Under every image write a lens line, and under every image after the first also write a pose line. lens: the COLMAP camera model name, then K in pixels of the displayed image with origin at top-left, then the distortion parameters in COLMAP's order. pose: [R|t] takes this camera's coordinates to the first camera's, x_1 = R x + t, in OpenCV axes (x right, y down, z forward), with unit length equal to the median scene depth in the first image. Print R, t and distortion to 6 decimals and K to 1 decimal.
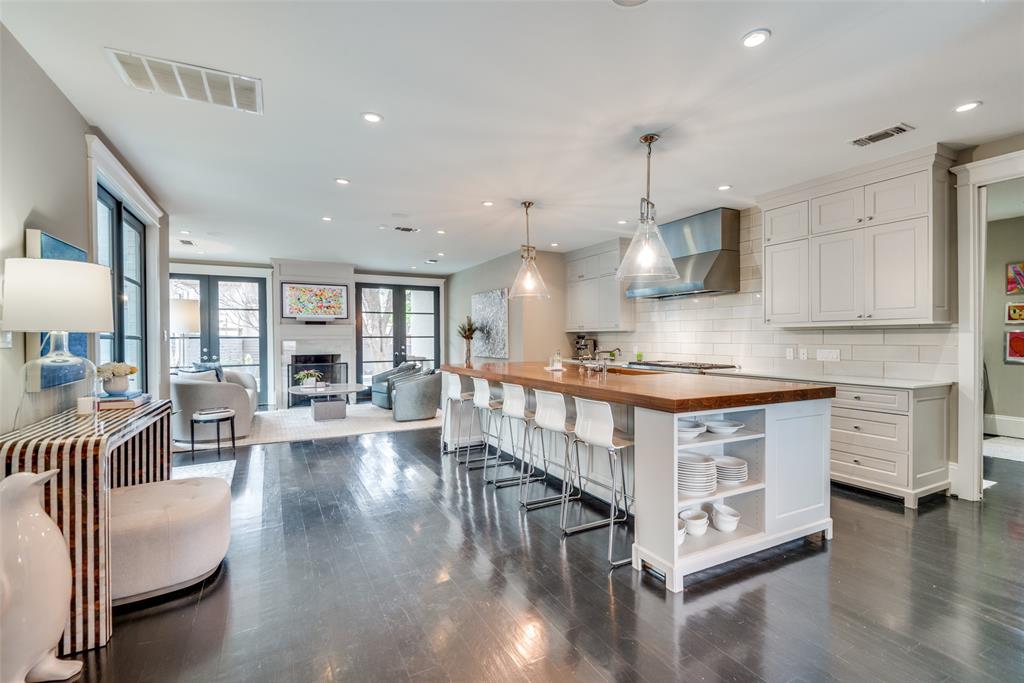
lens RADIAL K [[464.3, 0, 512.0], [0, 464.3, 341.5], [0, 0, 1]] dist [0.032384, 0.000131]
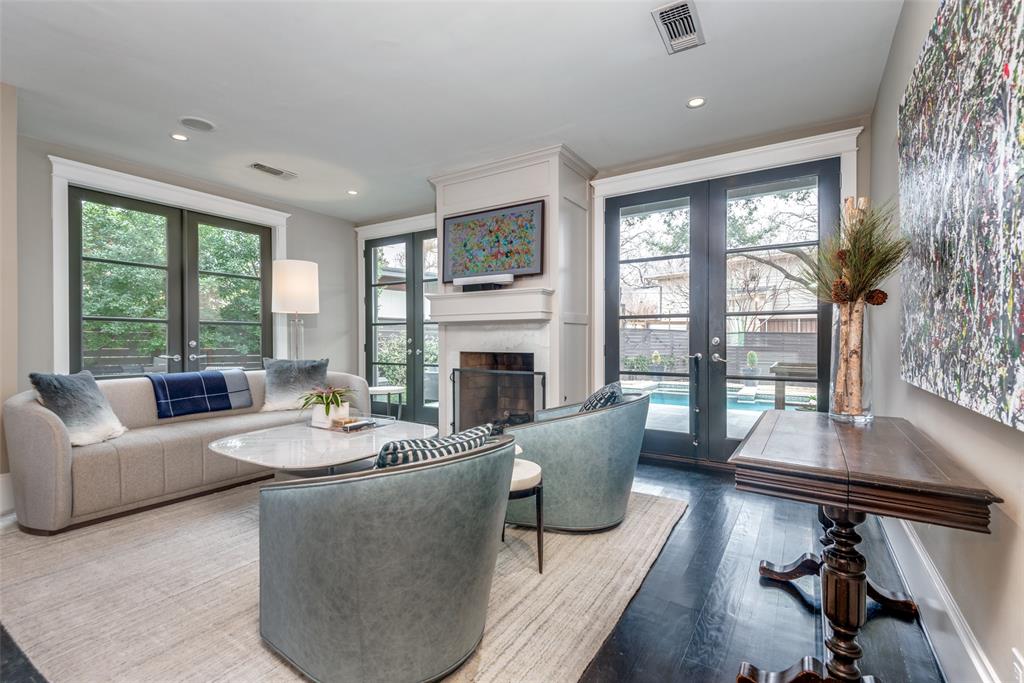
lens RADIAL K [[464.3, 0, 512.0], [0, 464.3, 341.5], [0, 0, 1]] dist [0.032384, 0.000131]
pose [[0.482426, 0.007196, -0.875907, 0.027089], [-0.006410, 0.999968, 0.004685, 0.014507], [0.875913, 0.003354, 0.482457, 0.779842]]
